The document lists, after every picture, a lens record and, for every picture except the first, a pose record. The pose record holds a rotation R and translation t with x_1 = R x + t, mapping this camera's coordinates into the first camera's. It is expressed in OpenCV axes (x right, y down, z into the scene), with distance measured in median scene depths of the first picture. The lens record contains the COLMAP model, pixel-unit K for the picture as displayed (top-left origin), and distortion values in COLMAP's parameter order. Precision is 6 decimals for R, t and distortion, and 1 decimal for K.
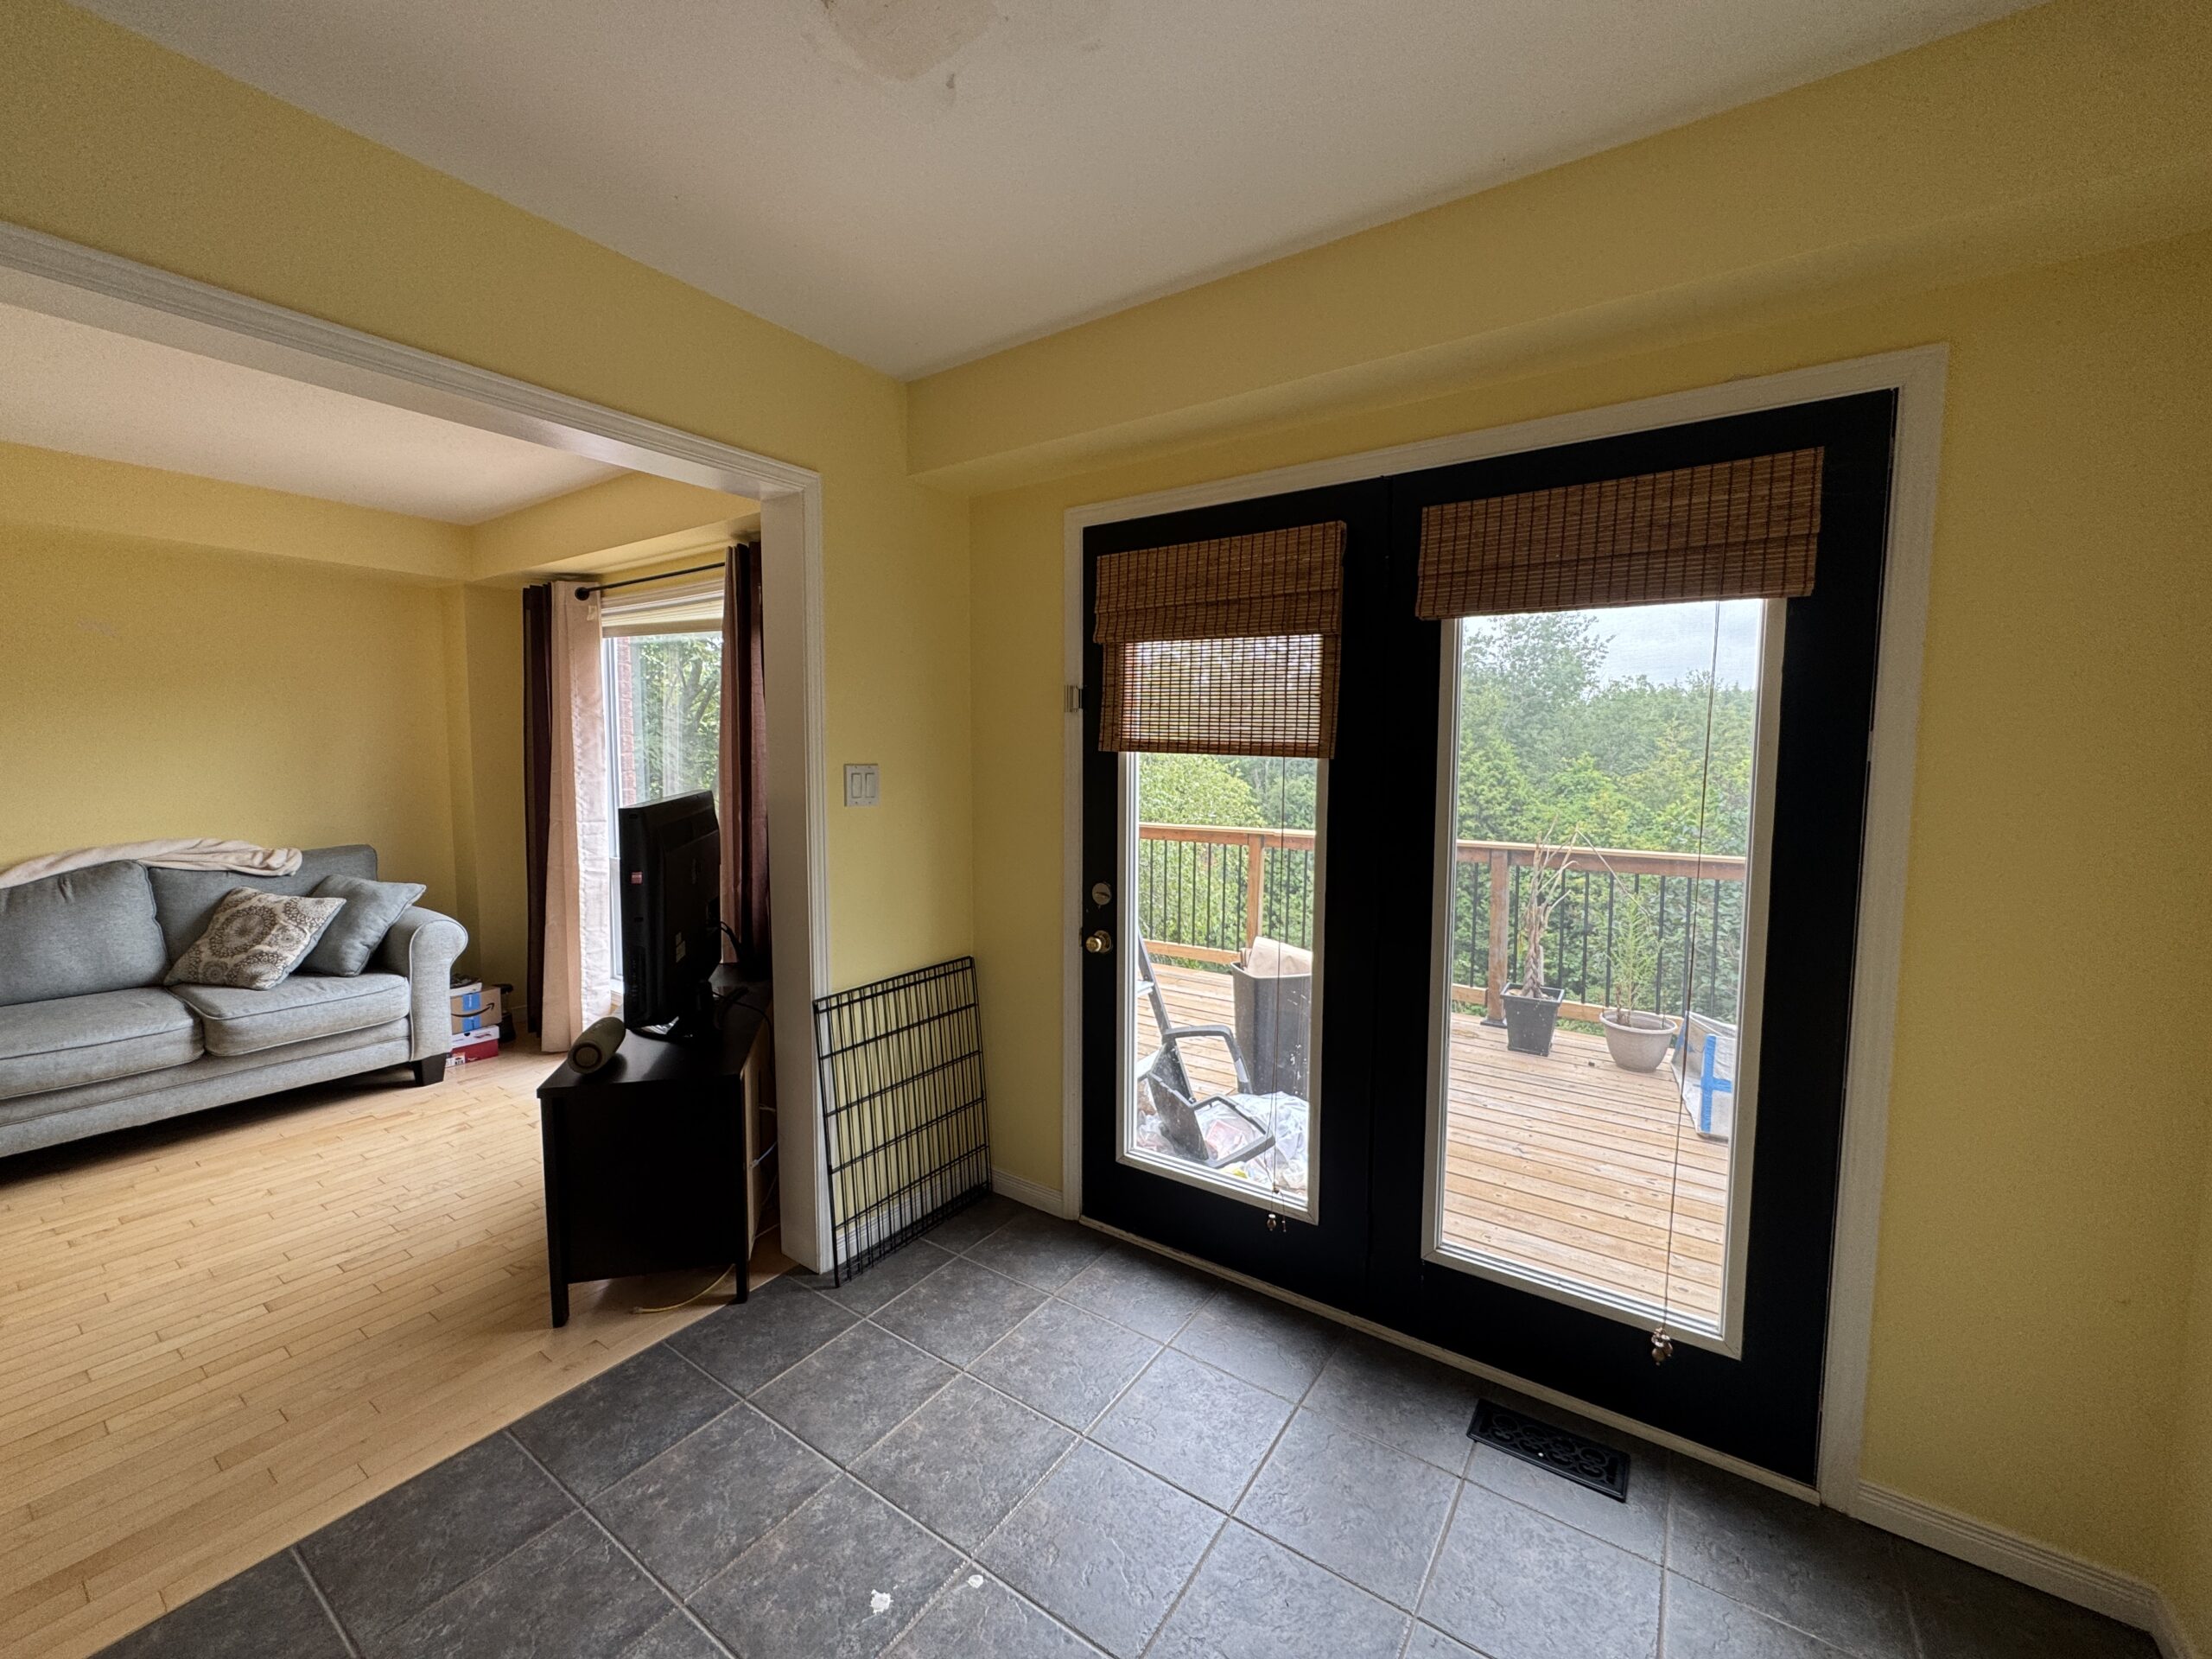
lens RADIAL K [[879.7, 0, 1100.1], [0, 879.7, 824.3], [0, 0, 1]] dist [0.000899, 0.000626]
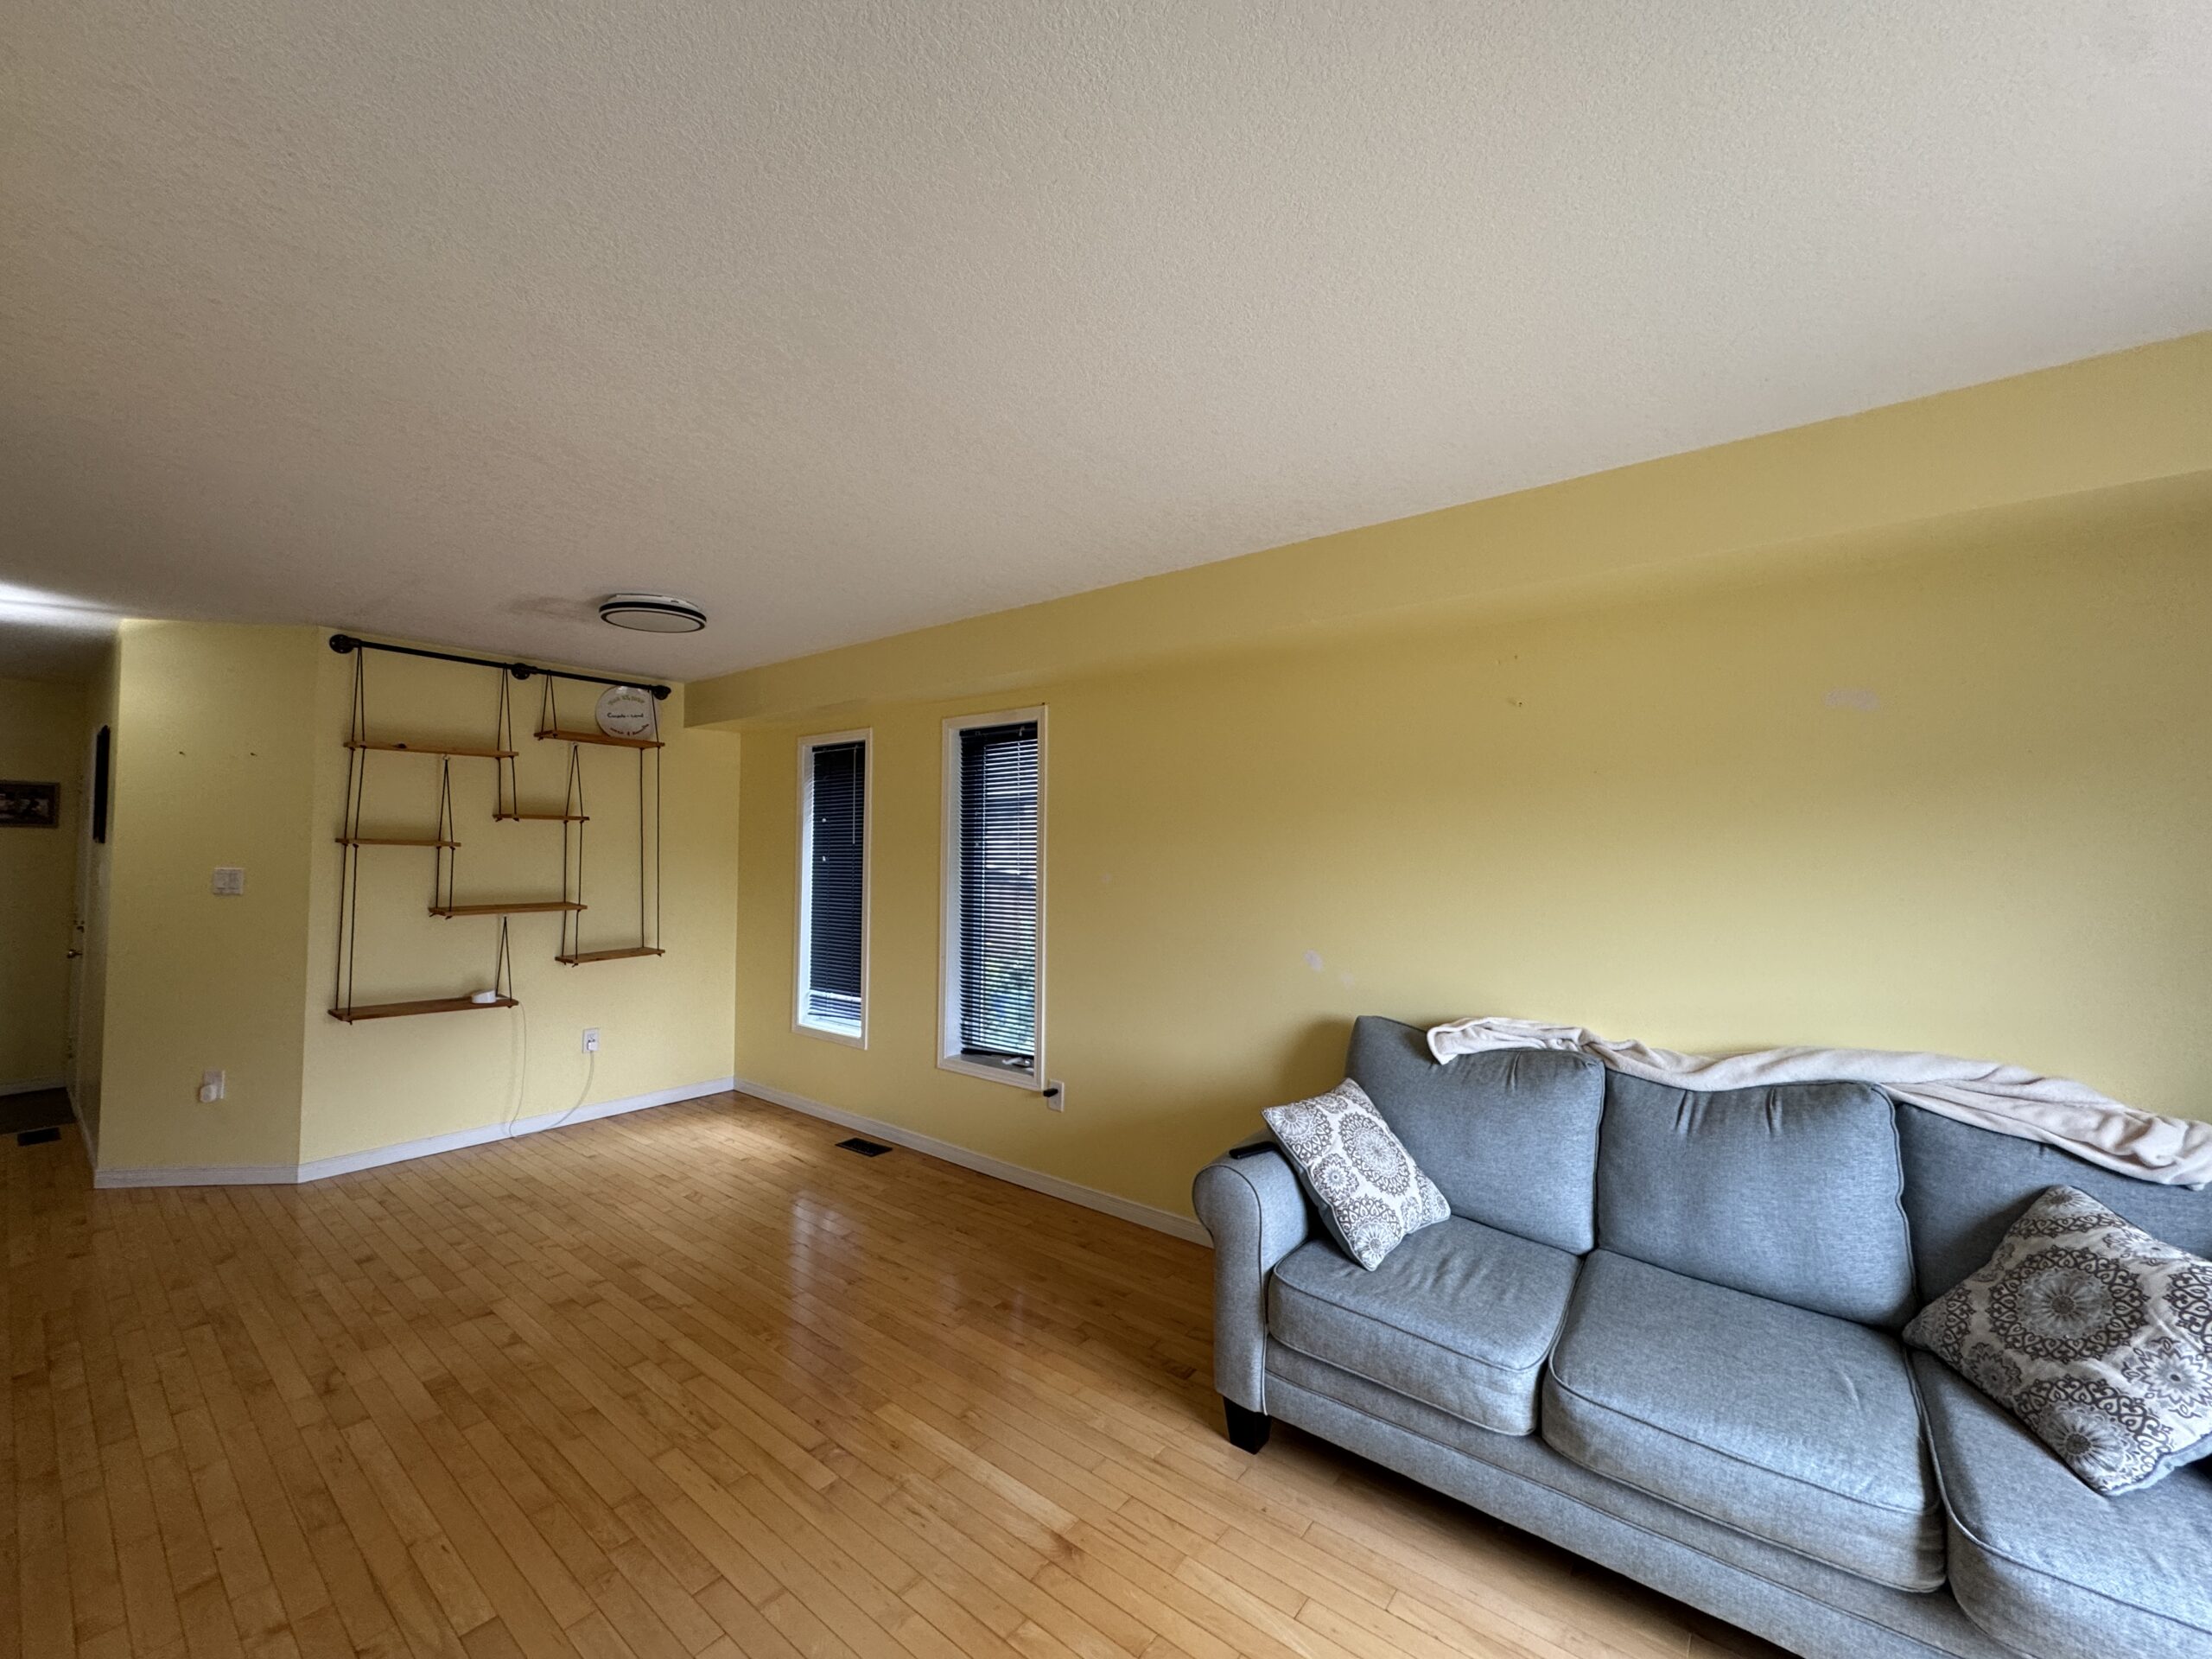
lens RADIAL K [[879.7, 0, 1102.4], [0, 879.7, 825.2], [0, 0, 1]] dist [0.000899, 0.000626]
pose [[-0.065914, -0.043276, -0.996886, -0.478759], [-0.094421, 0.994847, -0.036944, -0.059212], [0.993348, 0.091692, -0.069660, 0.519537]]
